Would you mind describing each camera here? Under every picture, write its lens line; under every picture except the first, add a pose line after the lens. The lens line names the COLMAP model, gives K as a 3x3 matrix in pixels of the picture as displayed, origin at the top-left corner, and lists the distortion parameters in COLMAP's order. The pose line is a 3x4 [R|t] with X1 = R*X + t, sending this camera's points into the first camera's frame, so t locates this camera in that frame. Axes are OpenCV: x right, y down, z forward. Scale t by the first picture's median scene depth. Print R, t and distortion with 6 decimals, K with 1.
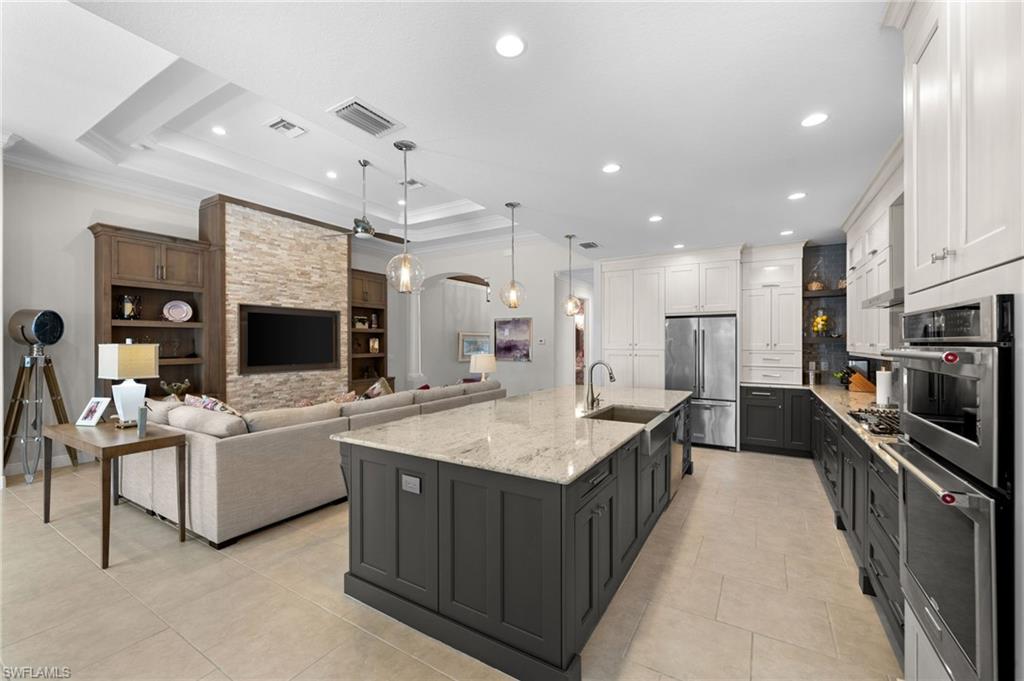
lens RADIAL K [[413.7, 0, 507.3], [0, 413.7, 341.5], [0, 0, 1]] dist [-0.000063, -0.000169]
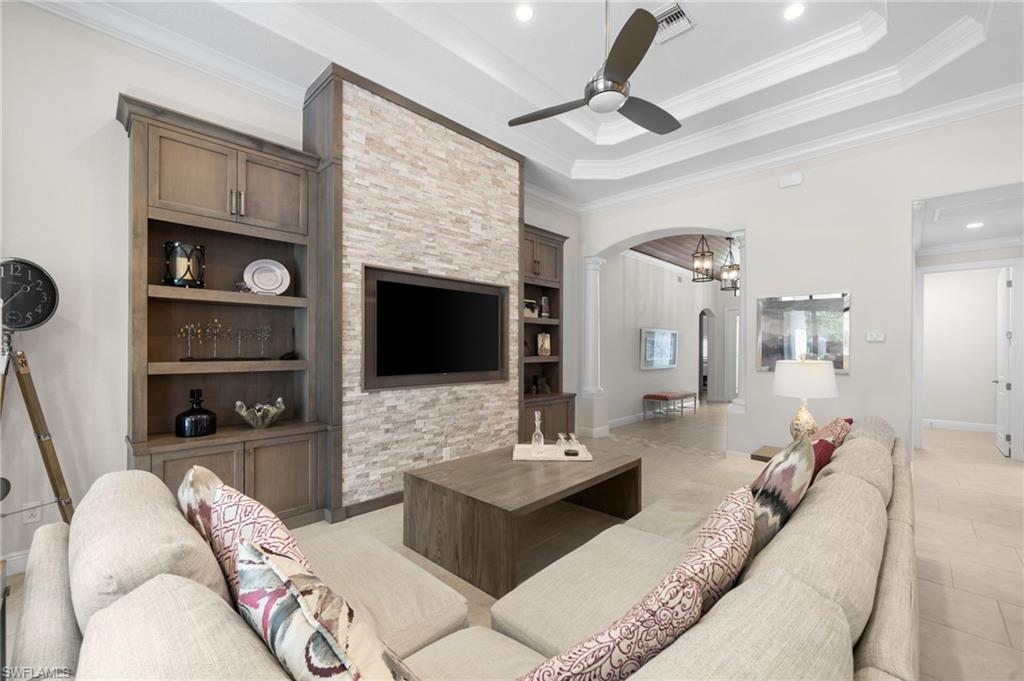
lens RADIAL K [[418.3, 0, 509.3], [0, 418.3, 347.1], [0, 0, 1]] dist [-0.000387, -0.000165]
pose [[0.974916, 0.006112, -0.222491, -0.311537], [-0.005822, 0.999981, 0.001957, 0.017578], [0.222499, -0.000613, 0.974933, 0.464961]]
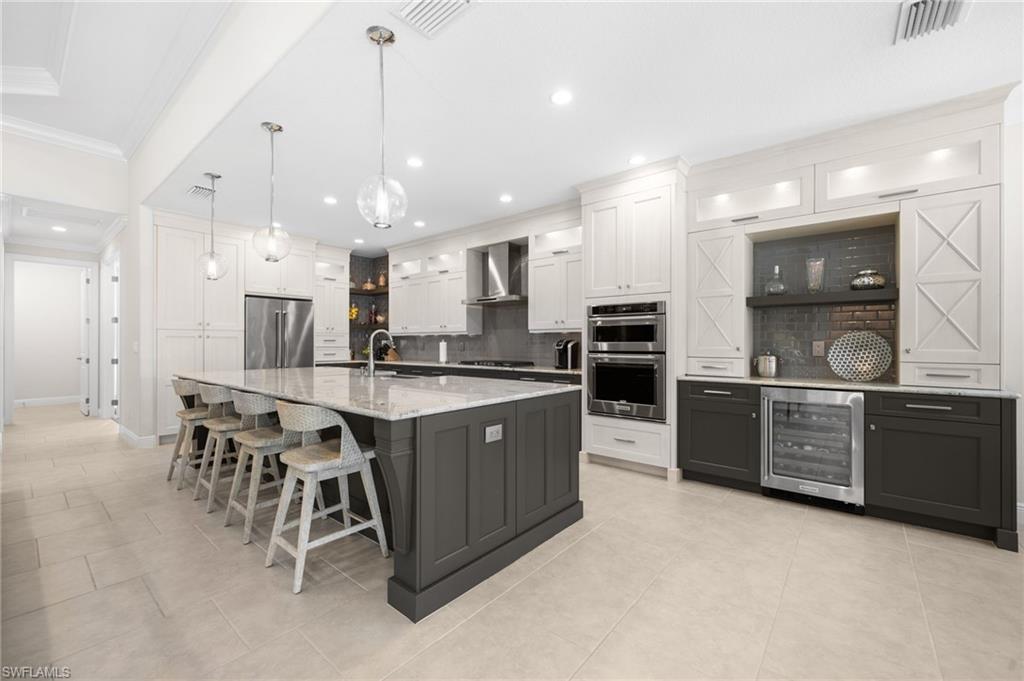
lens RADIAL K [[413.7, 0, 507.3], [0, 413.7, 341.5], [0, 0, 1]] dist [-0.000063, -0.000169]
pose [[0.148121, 0.004437, 0.988959, -0.415916], [-0.004408, 0.999983, -0.003826, 0.041921], [-0.988959, -0.003793, 0.148138, 0.277411]]
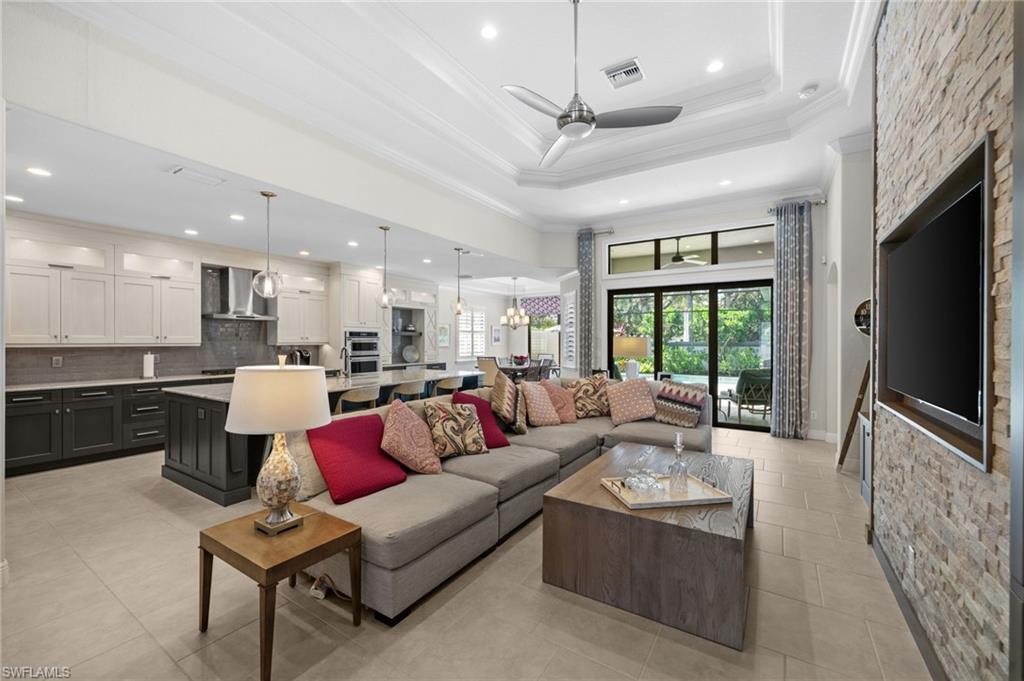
lens RADIAL K [[413.7, 0, 507.3], [0, 413.7, 341.5], [0, 0, 1]] dist [-0.000063, -0.000169]
pose [[-0.999382, -0.001008, 0.035133, -0.255358], [-0.001117, 0.999995, -0.003083, 0.015653], [-0.035130, -0.003120, -0.999378, 1.383719]]
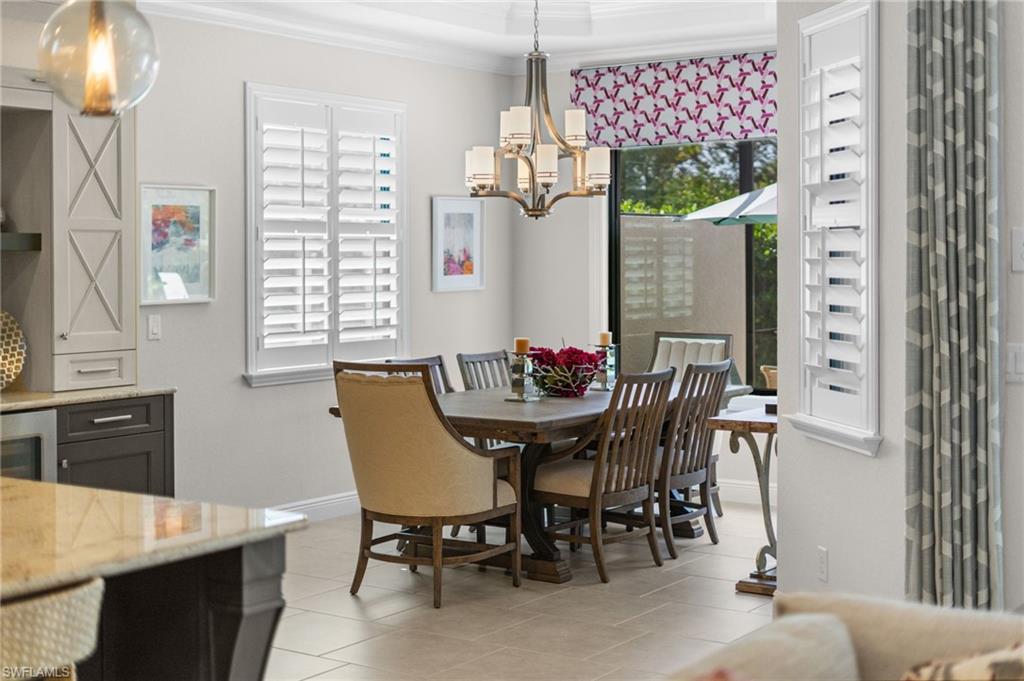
lens RADIAL K [[1470.2, 0, 609.9], [0, 1470.2, 337.9], [0, 0, 1]] dist [0.152763, -0.961769]
pose [[-0.999912, 0.005327, -0.012172, -0.269238], [0.004674, 0.998581, 0.053051, -0.001860], [0.012437, 0.052989, -0.998518, 0.915940]]
